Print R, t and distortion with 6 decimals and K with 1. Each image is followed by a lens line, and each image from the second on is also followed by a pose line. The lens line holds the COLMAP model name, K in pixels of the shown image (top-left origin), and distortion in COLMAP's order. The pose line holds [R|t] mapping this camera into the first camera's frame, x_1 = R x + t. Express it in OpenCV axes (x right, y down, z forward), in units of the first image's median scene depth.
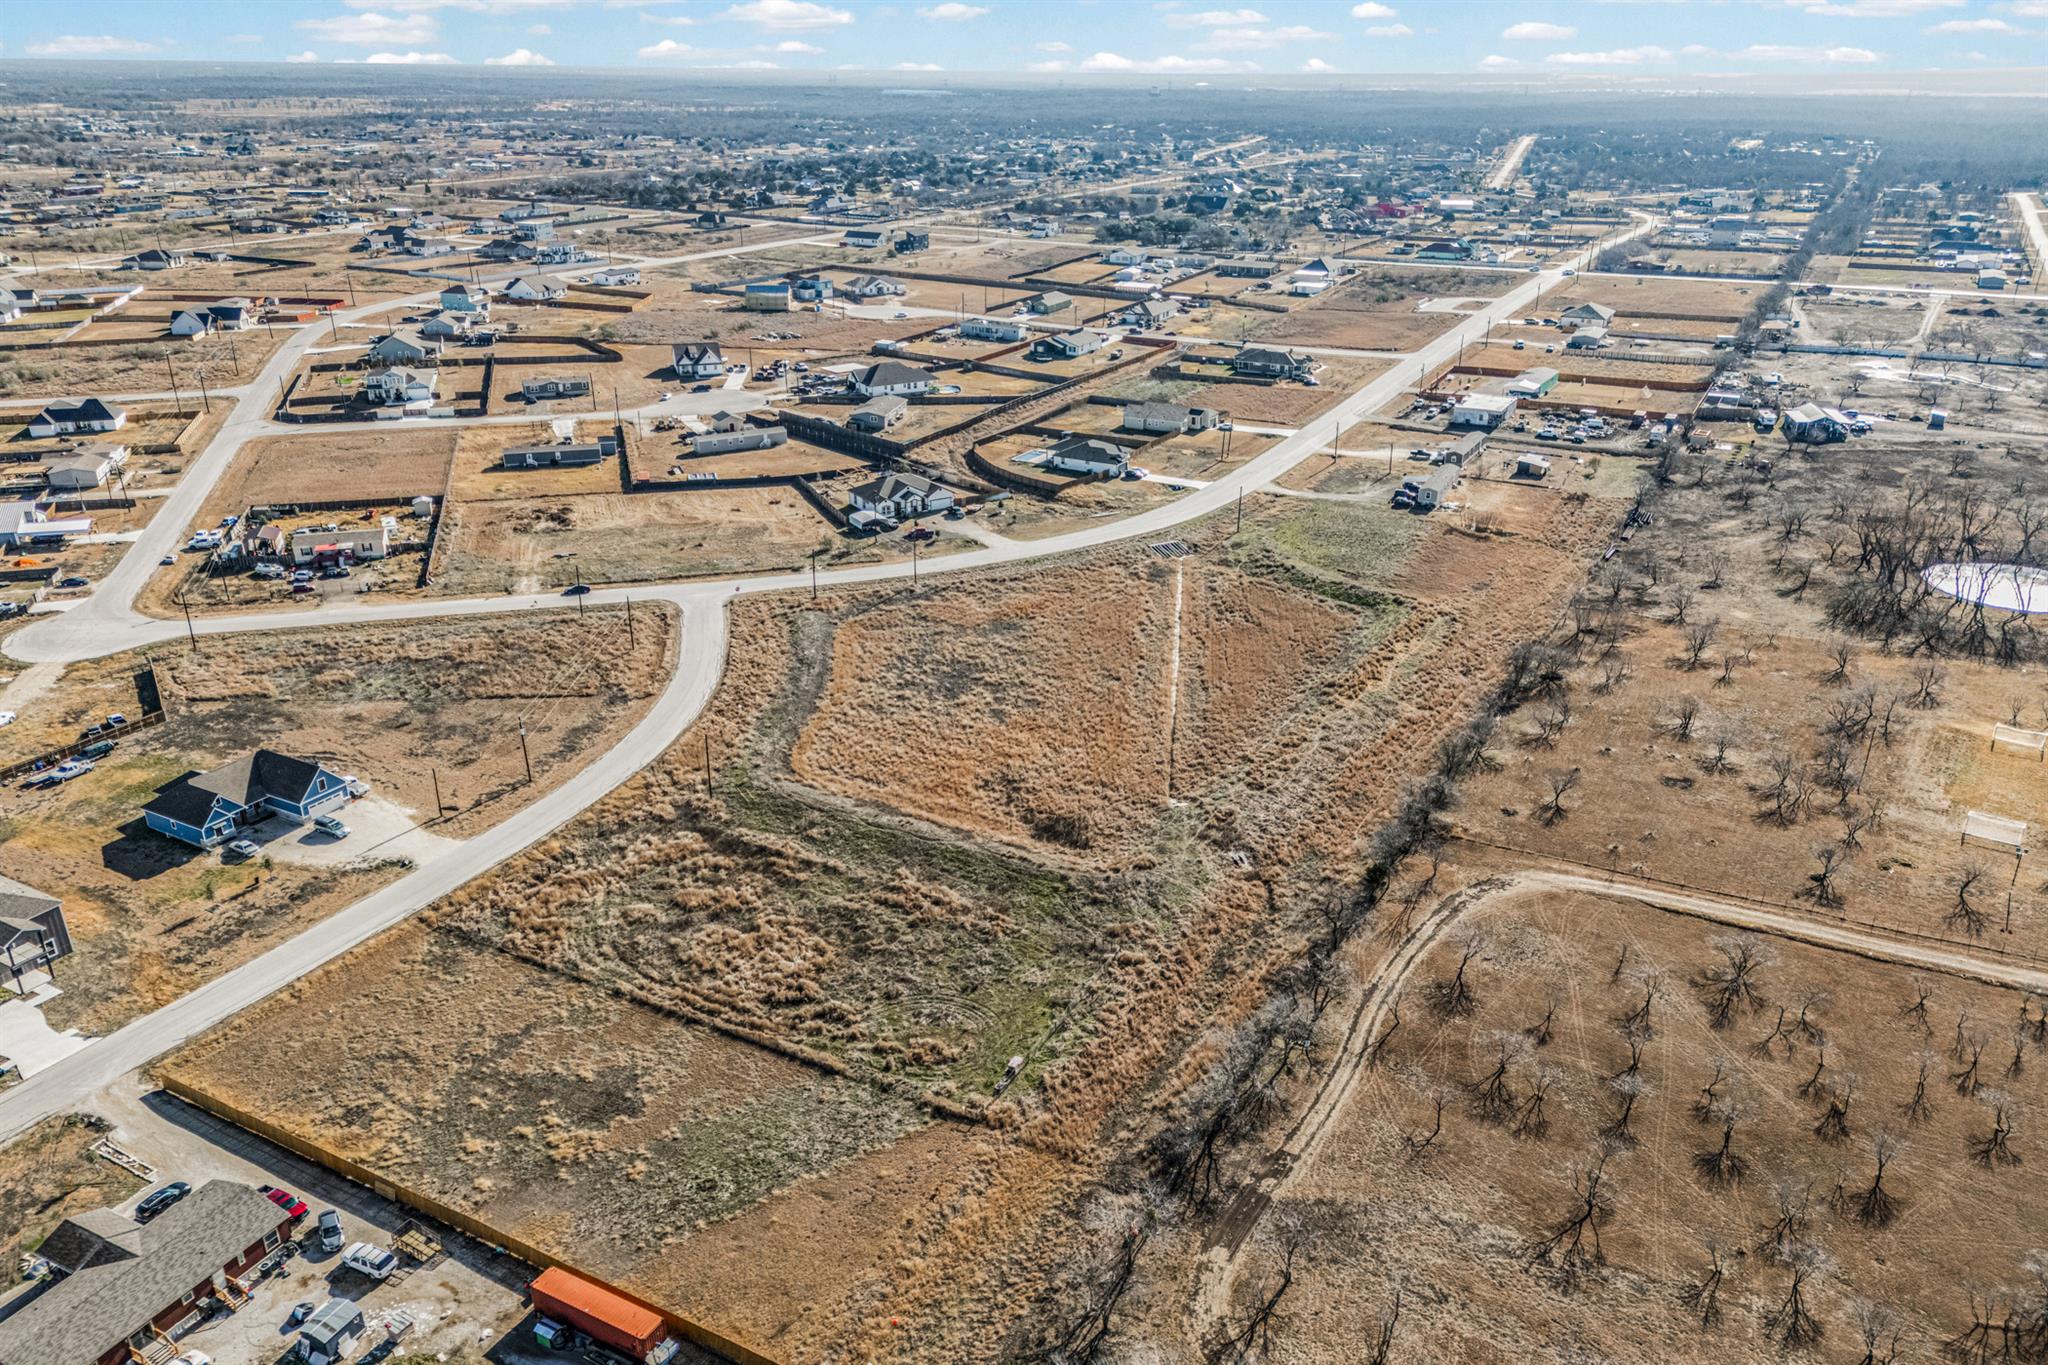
lens RADIAL K [[1491.0, 0, 1025.9], [0, 1491.0, 723.6], [0, 0, 1]] dist [0.076083, -0.065620]
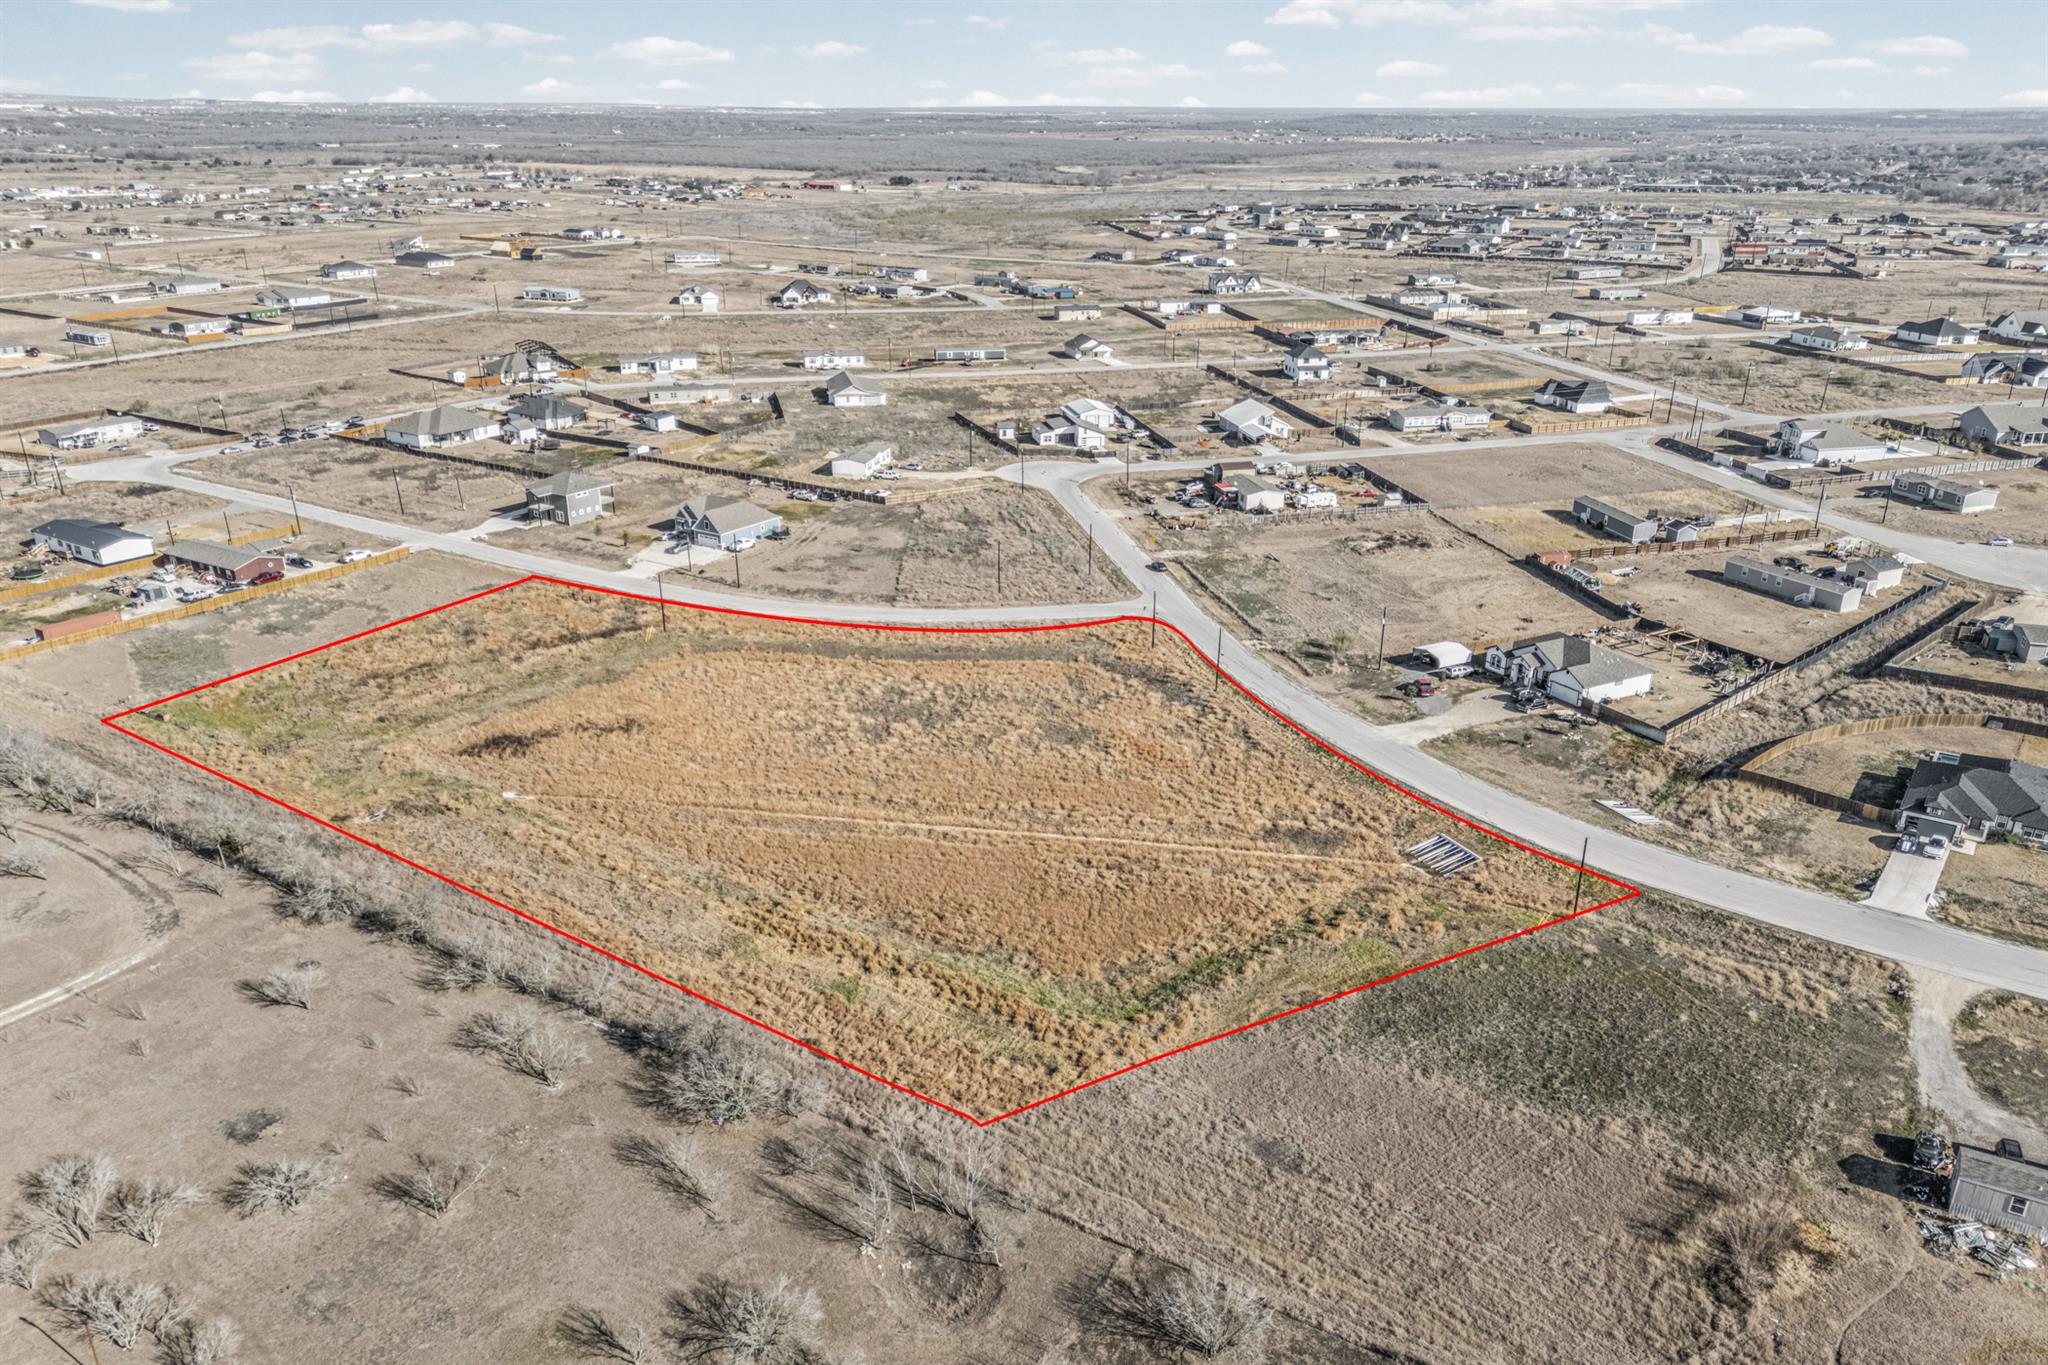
lens RADIAL K [[1524.0, 0, 1029.8], [0, 1524.0, 727.0], [0, 0, 1]] dist [0.092529, -0.110190]
pose [[-0.069275, 0.373974, -0.924848, 0.628790], [-0.411719, 0.833720, 0.367965, -0.307717], [0.908674, 0.406269, 0.096216, 0.783774]]
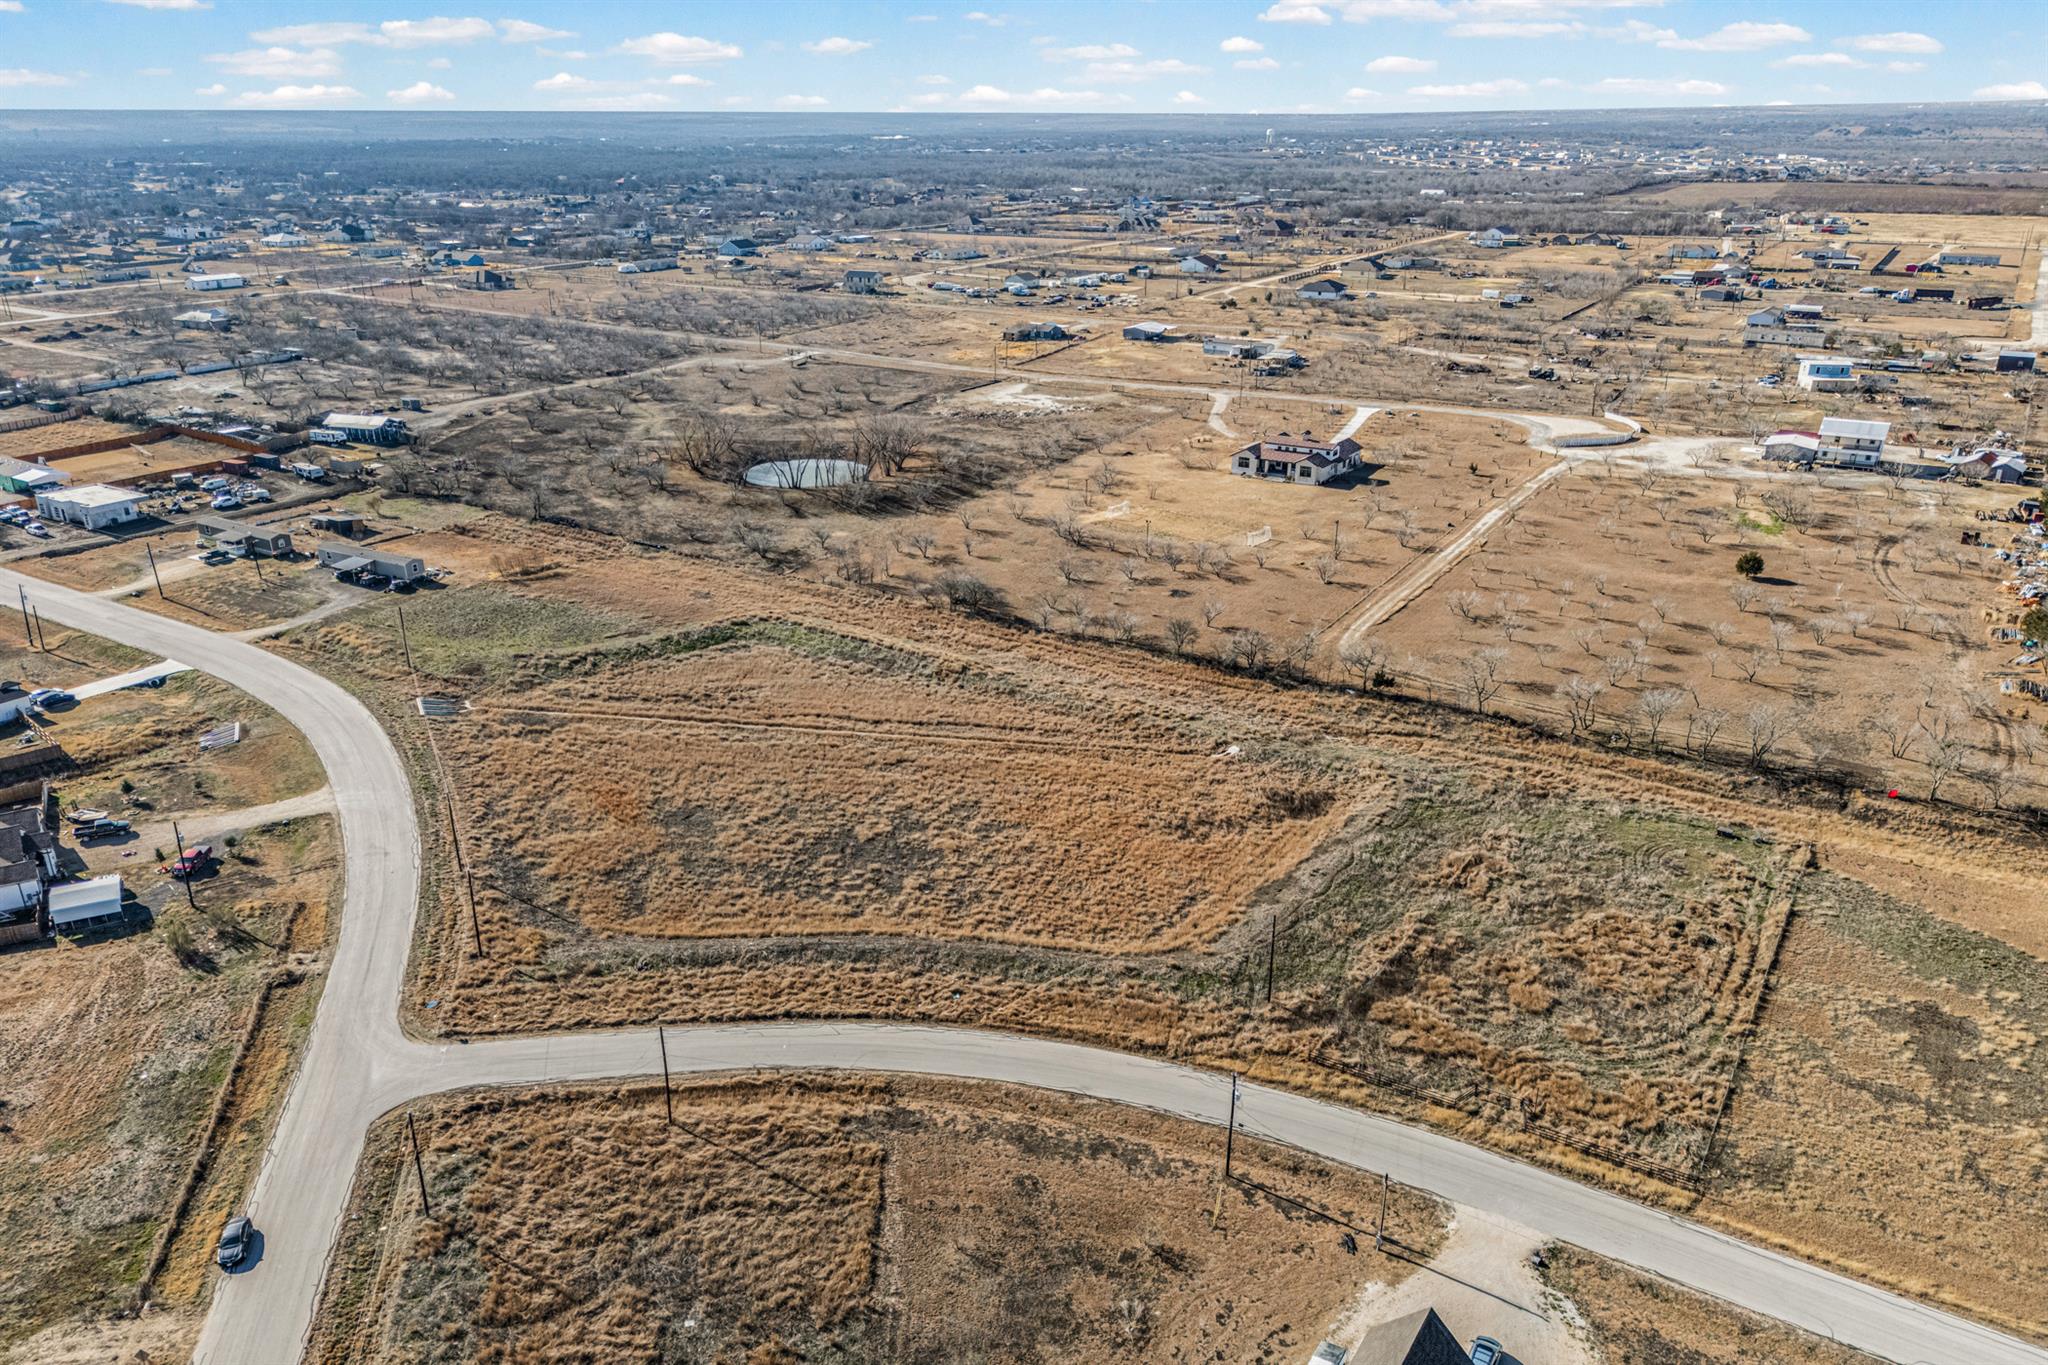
lens RADIAL K [[1506.6, 0, 1028.0], [0, 1506.6, 770.2], [0, 0, 1]] dist [0.067845, -0.050264]
pose [[0.055105, -0.405256, 0.912541, -0.554732], [0.408889, 0.842941, 0.349656, -0.229549], [-0.910919, 0.353860, 0.212155, 0.606084]]
